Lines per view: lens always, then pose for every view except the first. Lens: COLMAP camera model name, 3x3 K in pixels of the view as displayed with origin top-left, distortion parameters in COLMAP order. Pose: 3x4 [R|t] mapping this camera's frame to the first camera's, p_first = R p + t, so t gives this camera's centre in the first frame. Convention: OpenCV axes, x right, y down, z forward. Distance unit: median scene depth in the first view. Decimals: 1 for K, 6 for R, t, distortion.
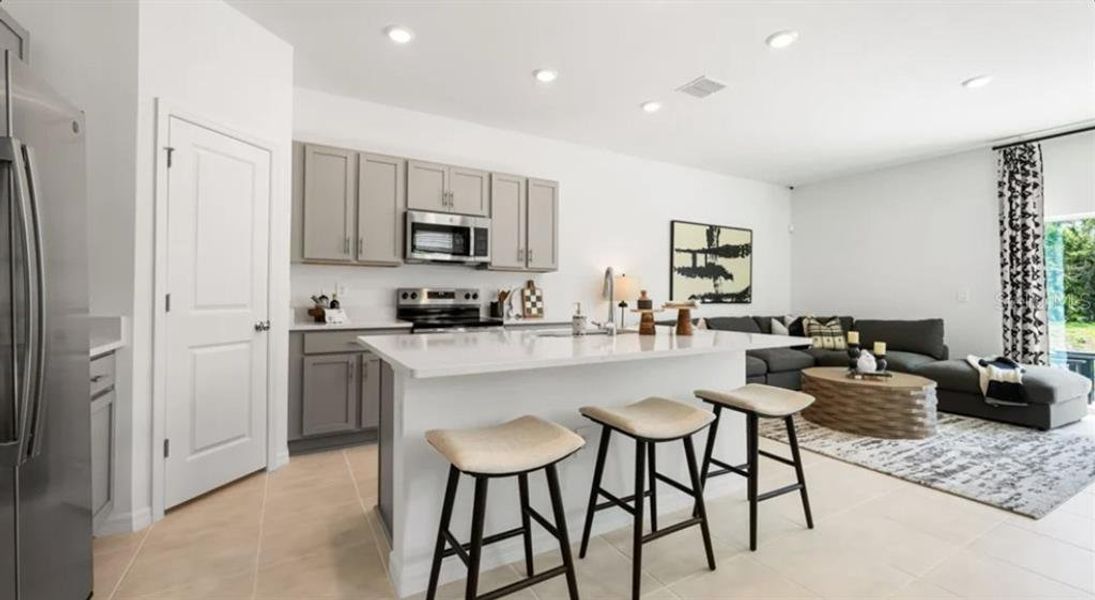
lens RADIAL K [[459.1, 0, 544.8], [0, 459.1, 292.5], [0, 0, 1]] dist [0.003420, 0.000023]
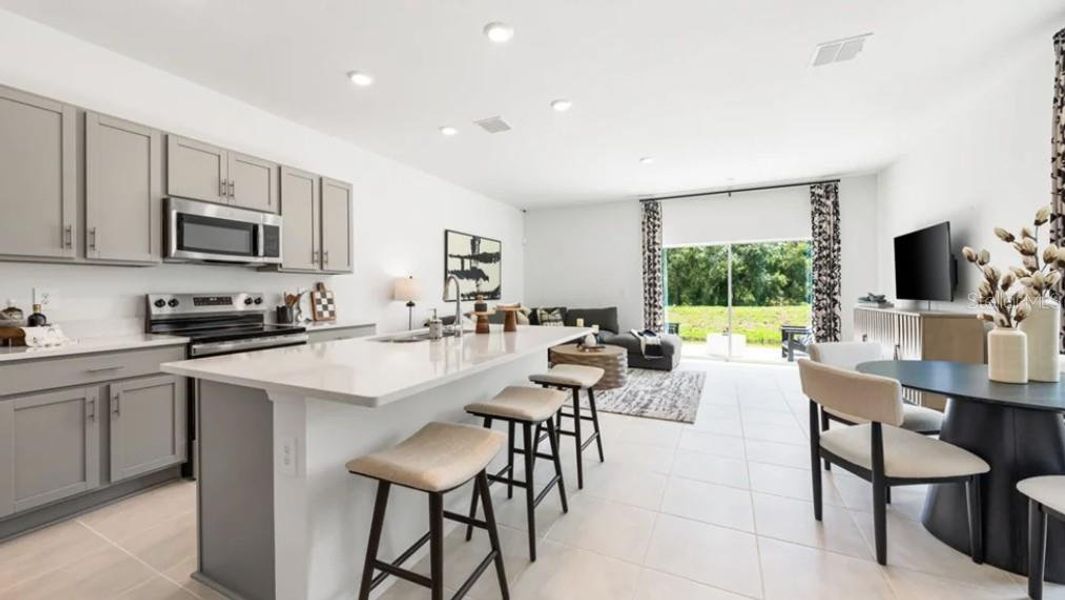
lens RADIAL K [[401.3, 0, 534.2], [0, 401.3, 292.9], [0, 0, 1]] dist [0.000894, -0.000283]
pose [[0.823895, -0.015350, 0.566534, -0.162804], [0.007912, 0.999847, 0.015585, -0.016859], [-0.566687, -0.008358, 0.823891, 0.056977]]
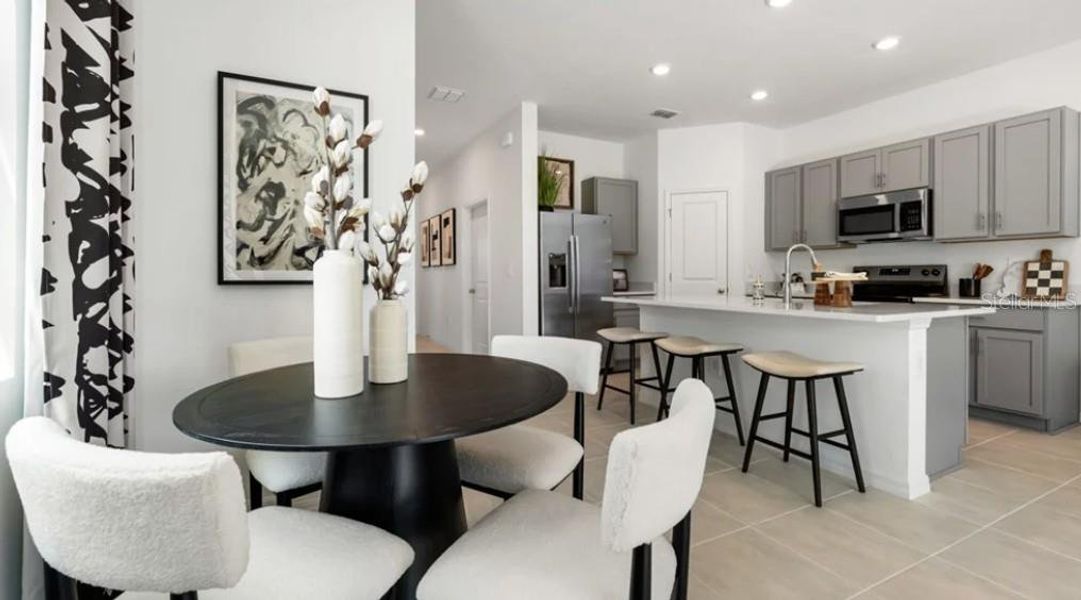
lens RADIAL K [[469.6, 0, 540.7], [0, 469.6, 278.8], [0, 0, 1]] dist [0.000381, -0.000120]
pose [[-0.044592, -0.004354, -0.998996, 0.886973], [0.005210, 0.999976, -0.004591, 0.022637], [0.998992, -0.005409, -0.044568, 0.266019]]
